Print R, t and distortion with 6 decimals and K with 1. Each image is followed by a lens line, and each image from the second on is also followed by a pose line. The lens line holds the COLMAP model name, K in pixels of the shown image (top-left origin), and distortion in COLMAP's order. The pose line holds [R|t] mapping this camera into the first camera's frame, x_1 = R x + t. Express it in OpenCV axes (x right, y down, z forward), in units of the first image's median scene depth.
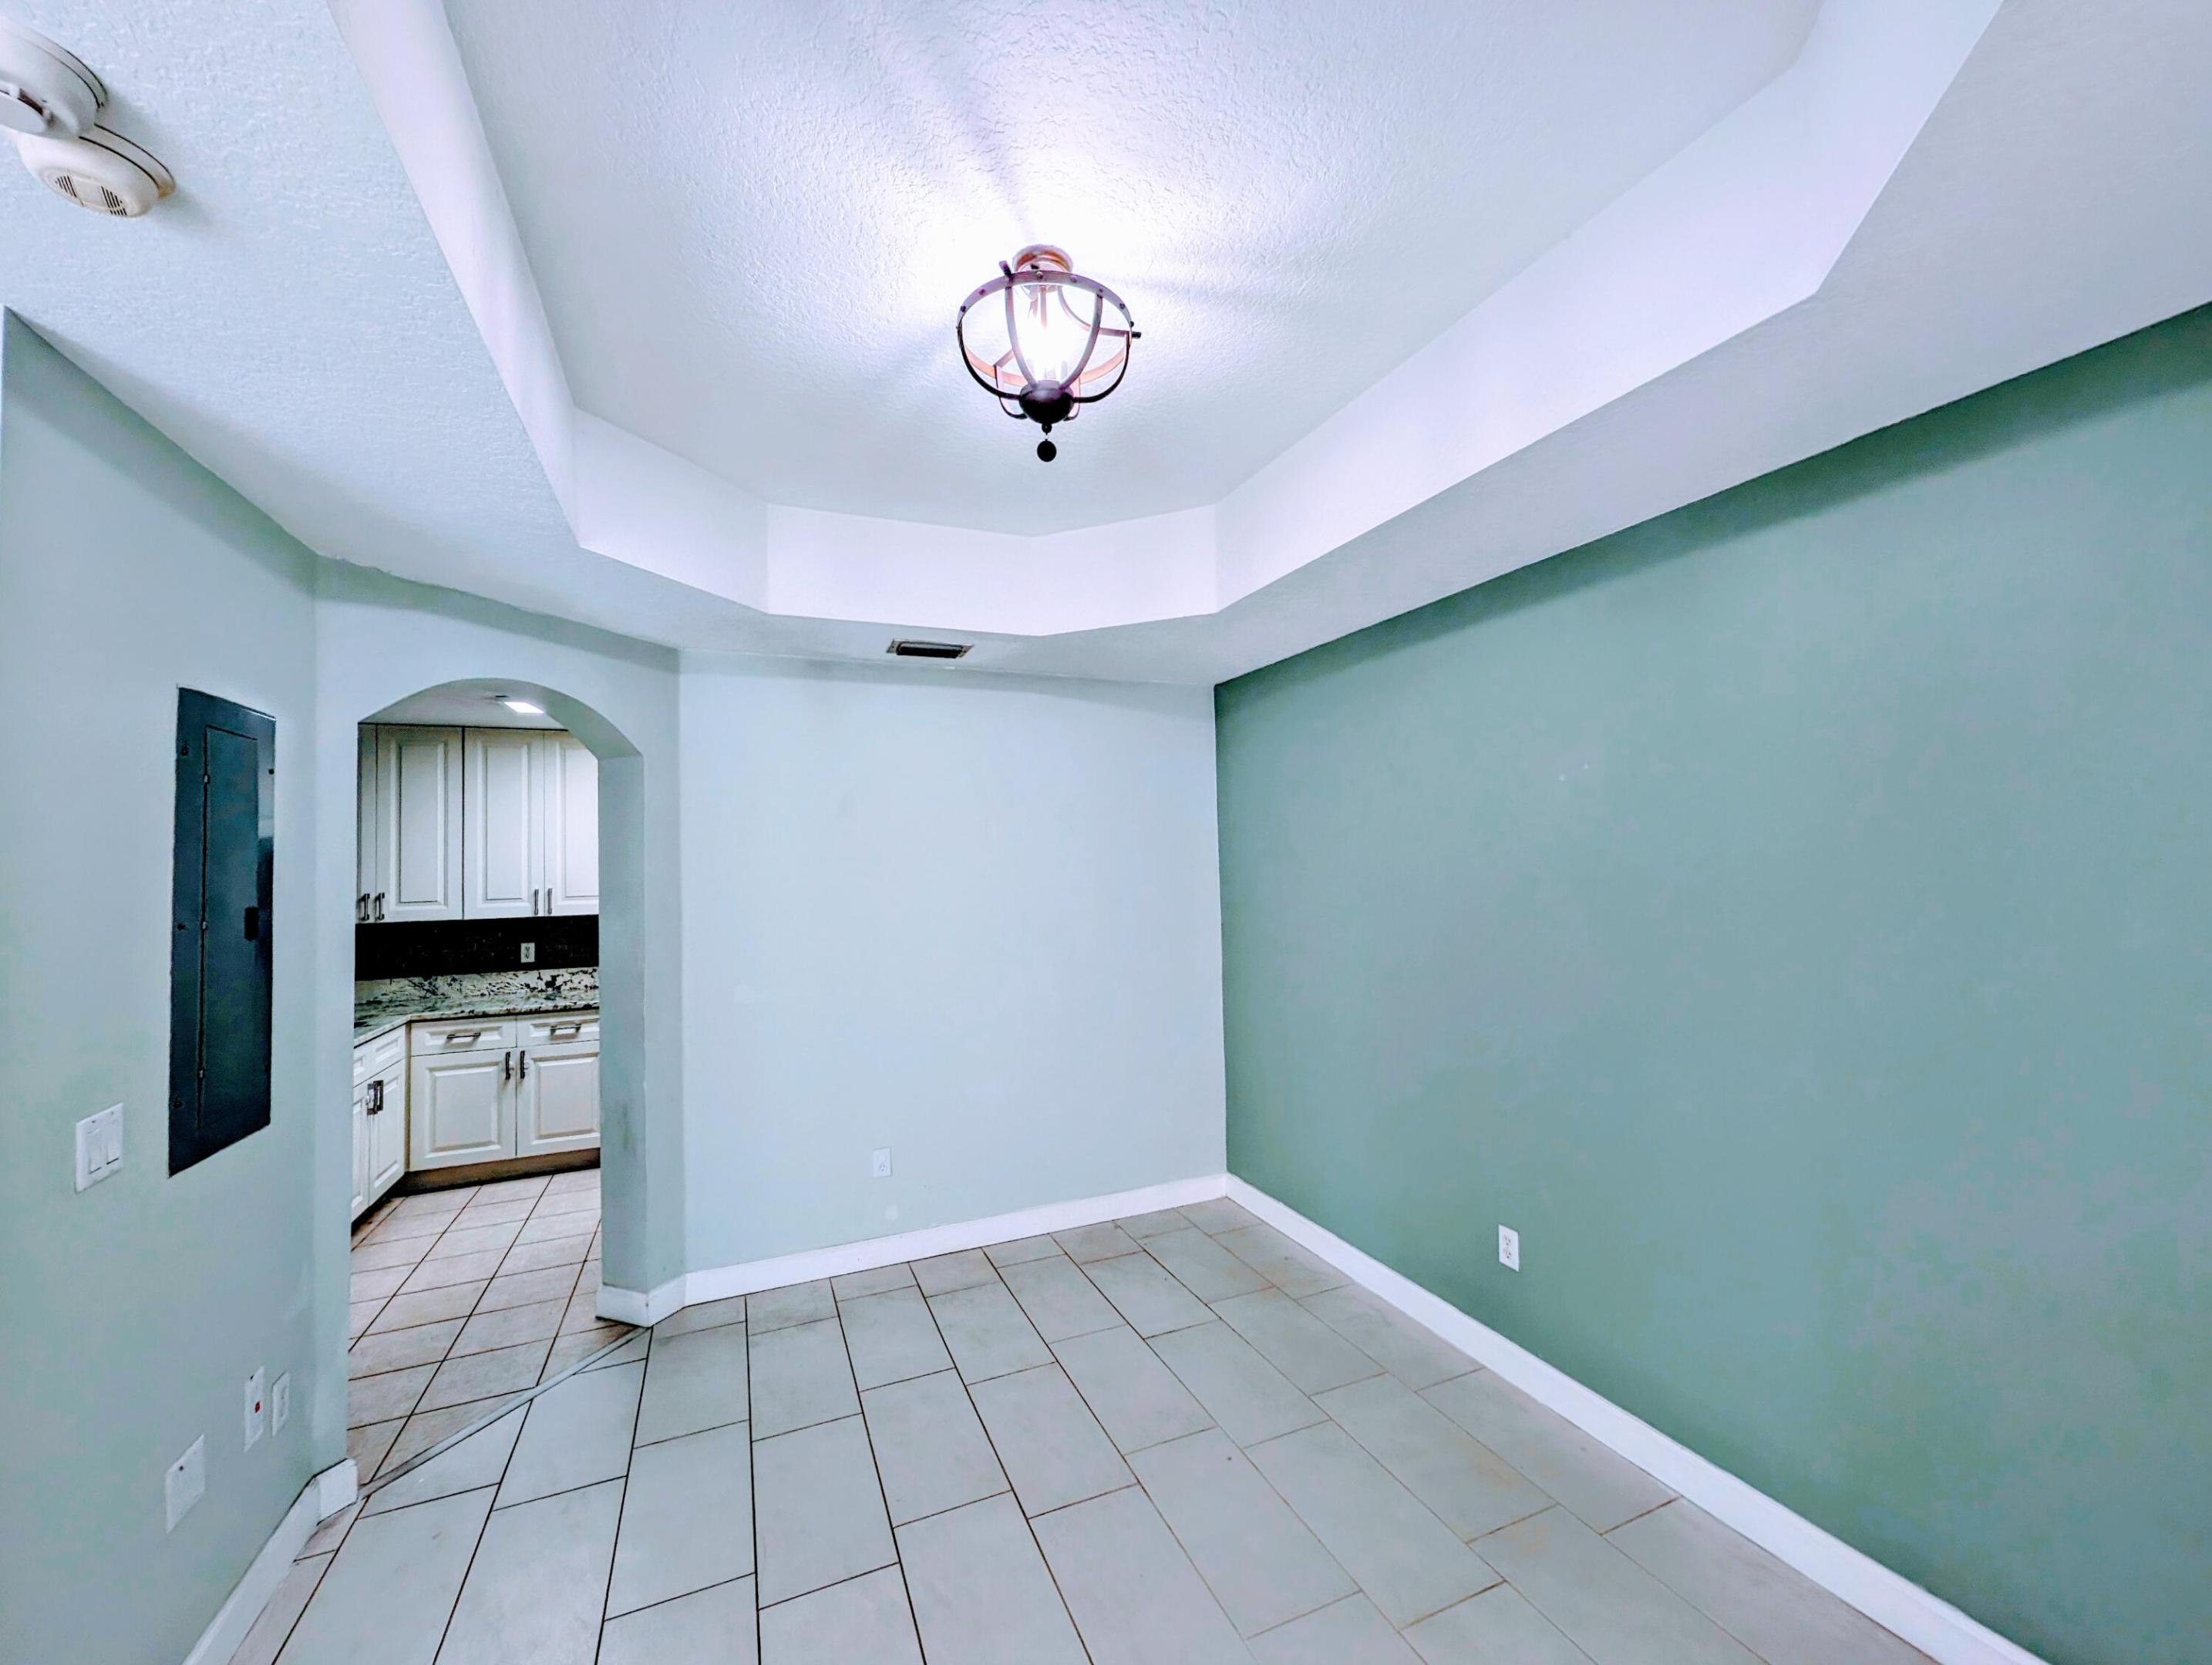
lens RADIAL K [[906.6, 0, 1121.6], [0, 906.6, 829.1], [0, 0, 1]] dist [-0.002037, -0.000295]
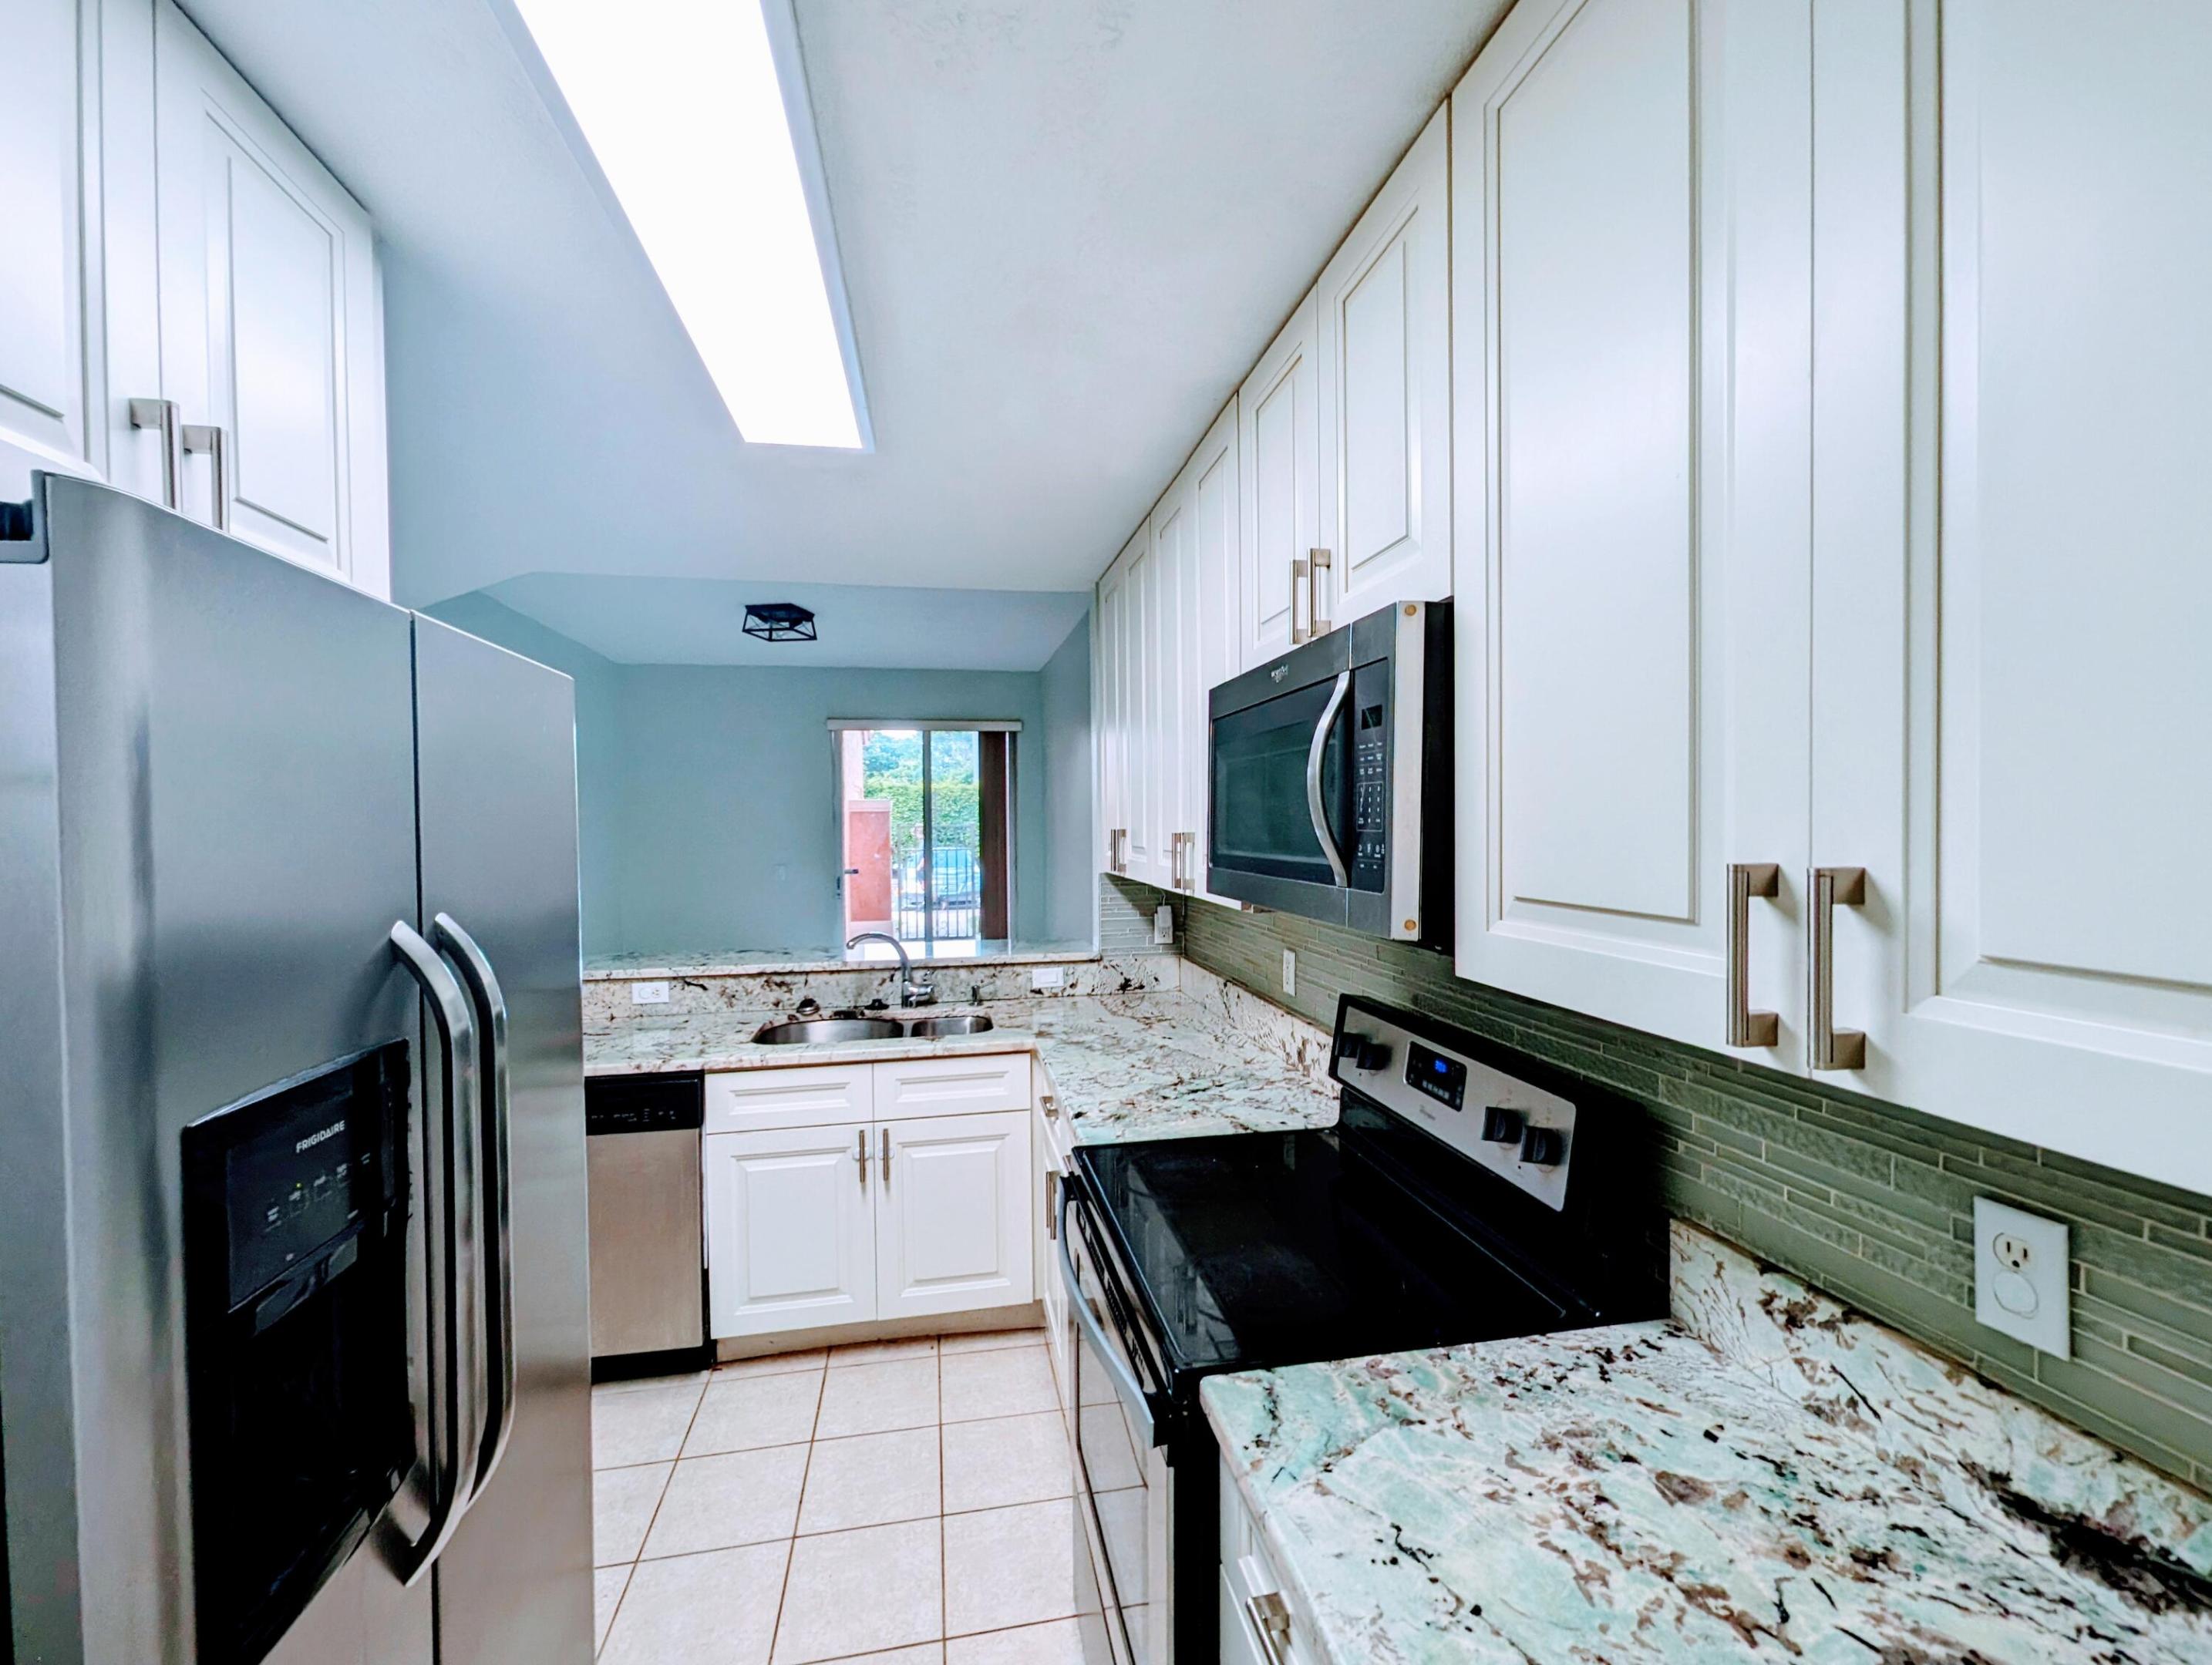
lens RADIAL K [[906.6, 0, 1118.5], [0, 906.6, 832.5], [0, 0, 1]] dist [-0.002037, -0.000295]
pose [[-0.190886, 0.035208, -0.980981, -0.216746], [0.045562, 0.998597, 0.026975, 0.054700], [0.980554, -0.039546, -0.192222, 1.094941]]
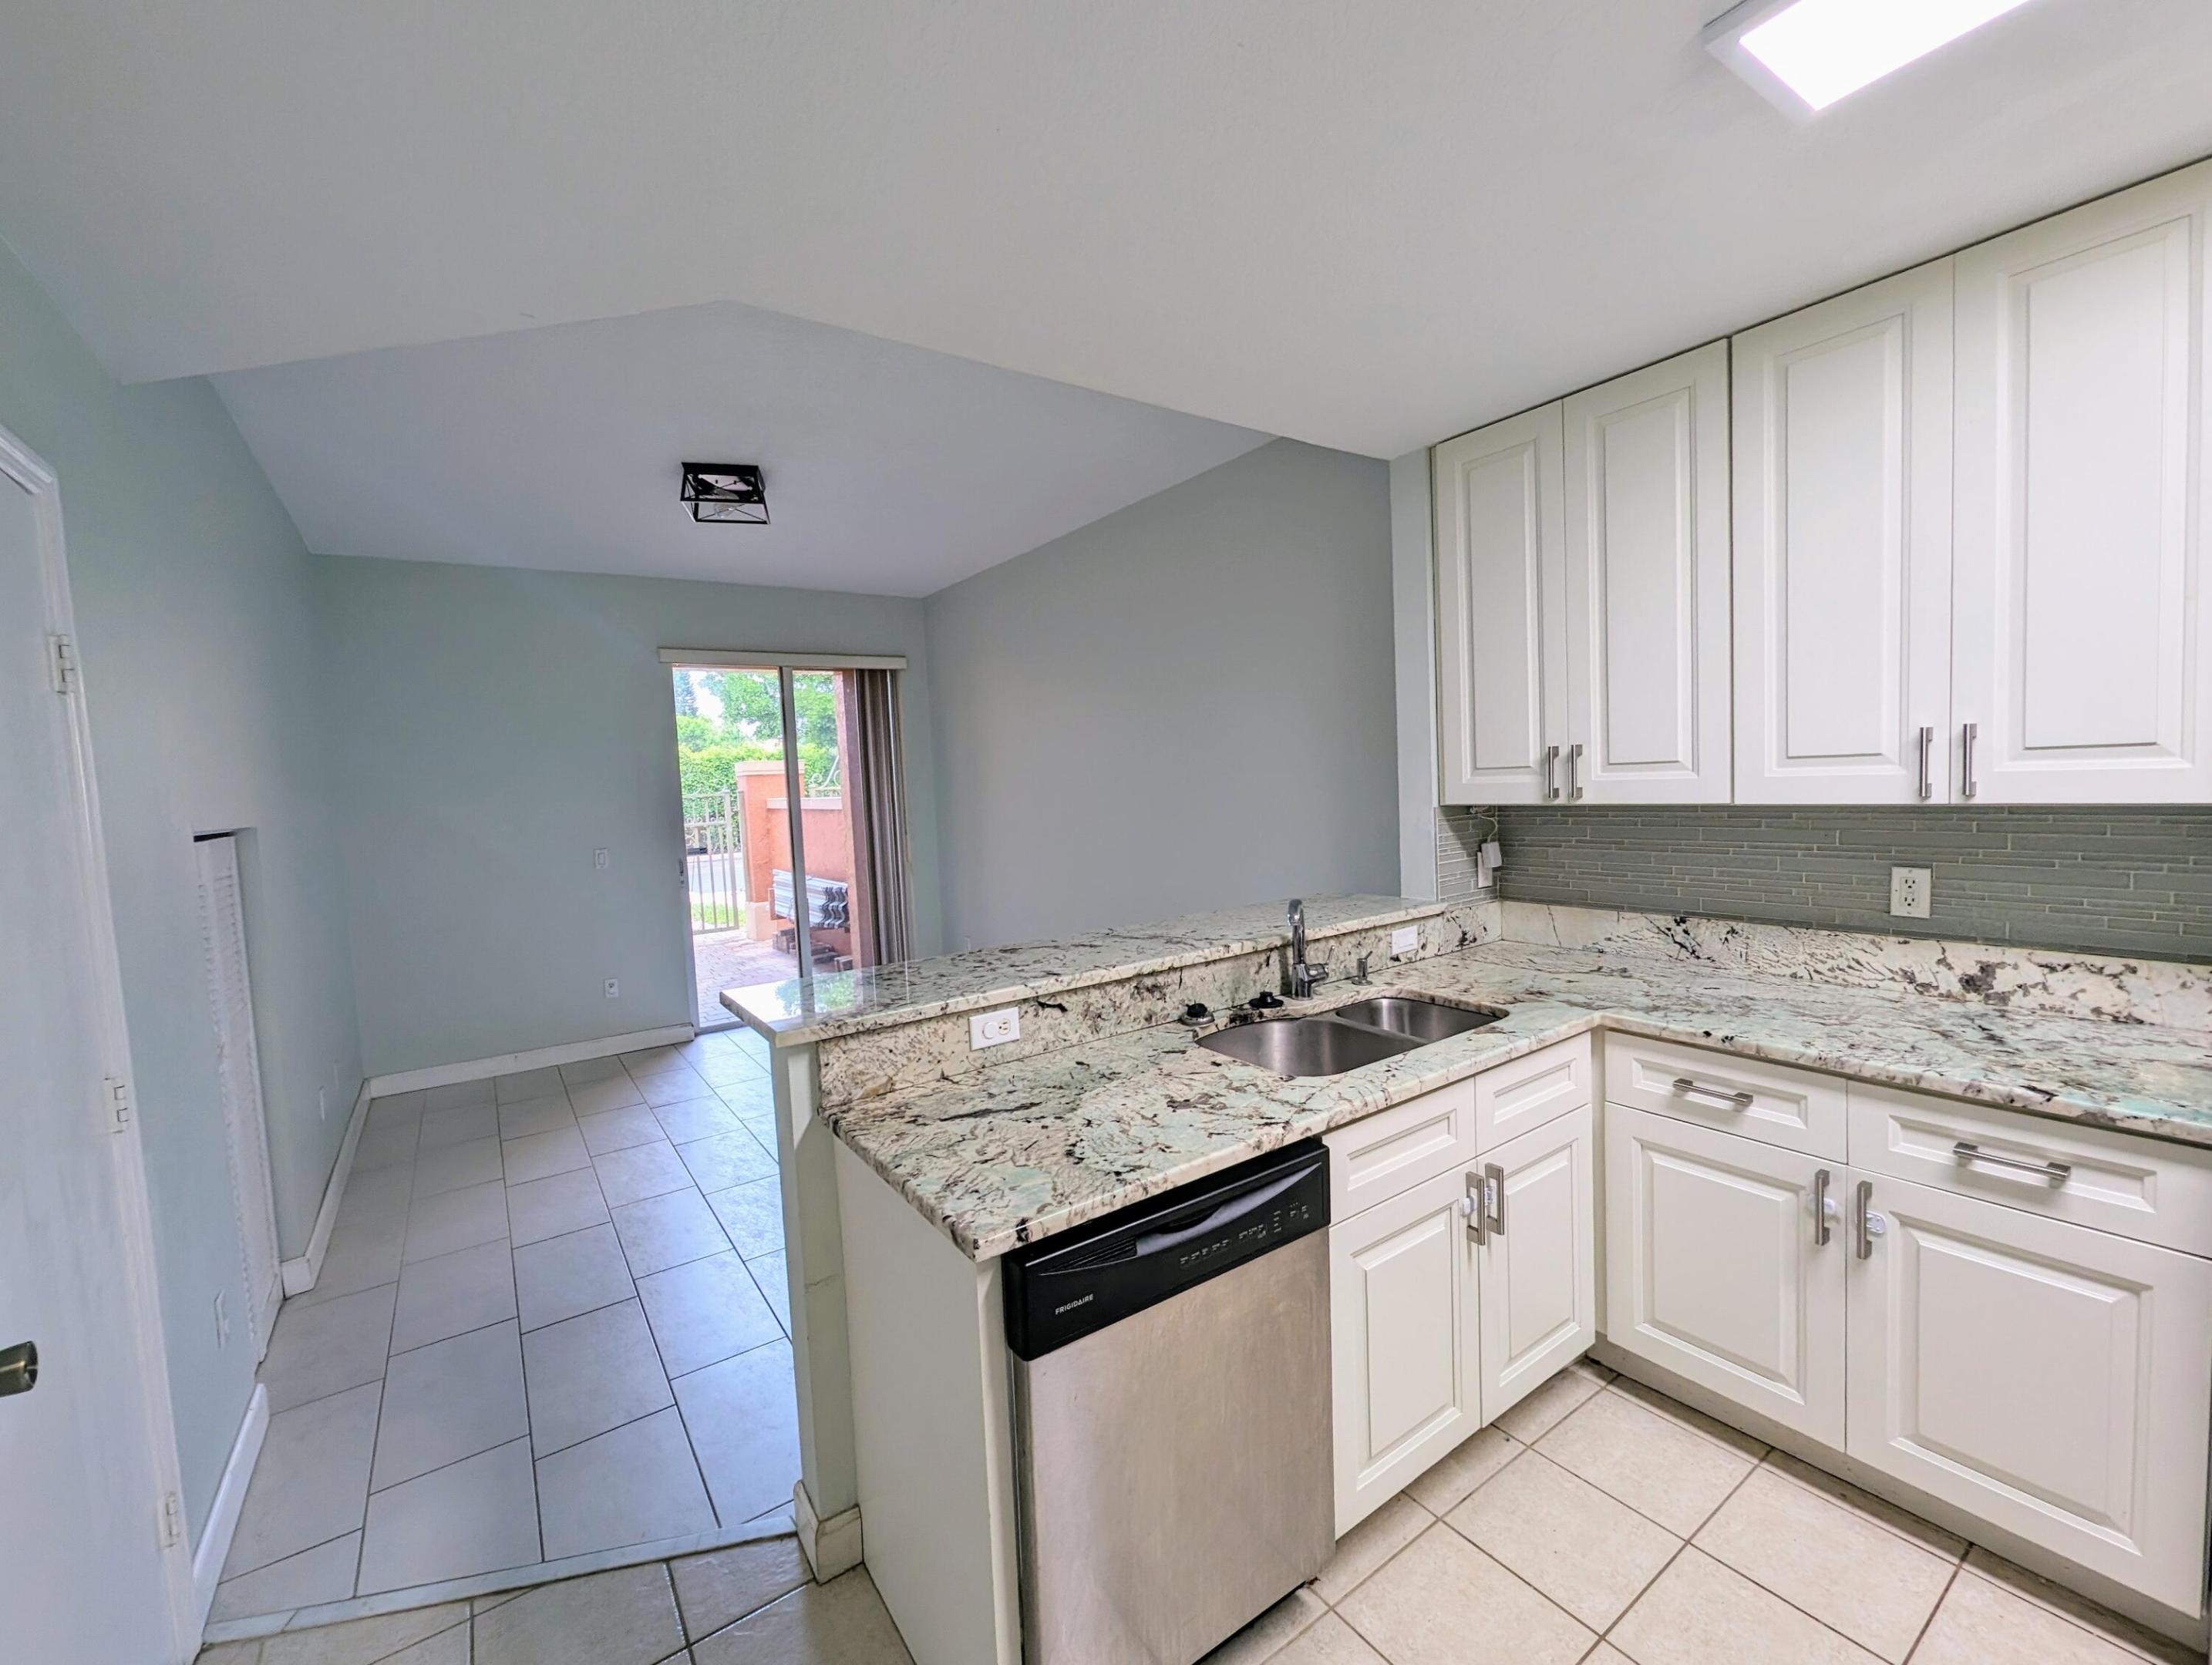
lens RADIAL K [[906.6, 0, 1106.1], [0, 906.6, 832.5], [0, 0, 1]] dist [-0.002037, -0.000295]
pose [[0.203095, 0.072182, -0.976495, -0.377436], [0.078280, 0.992890, 0.089675, 0.052650], [0.976025, -0.094653, 0.196001, 0.639716]]
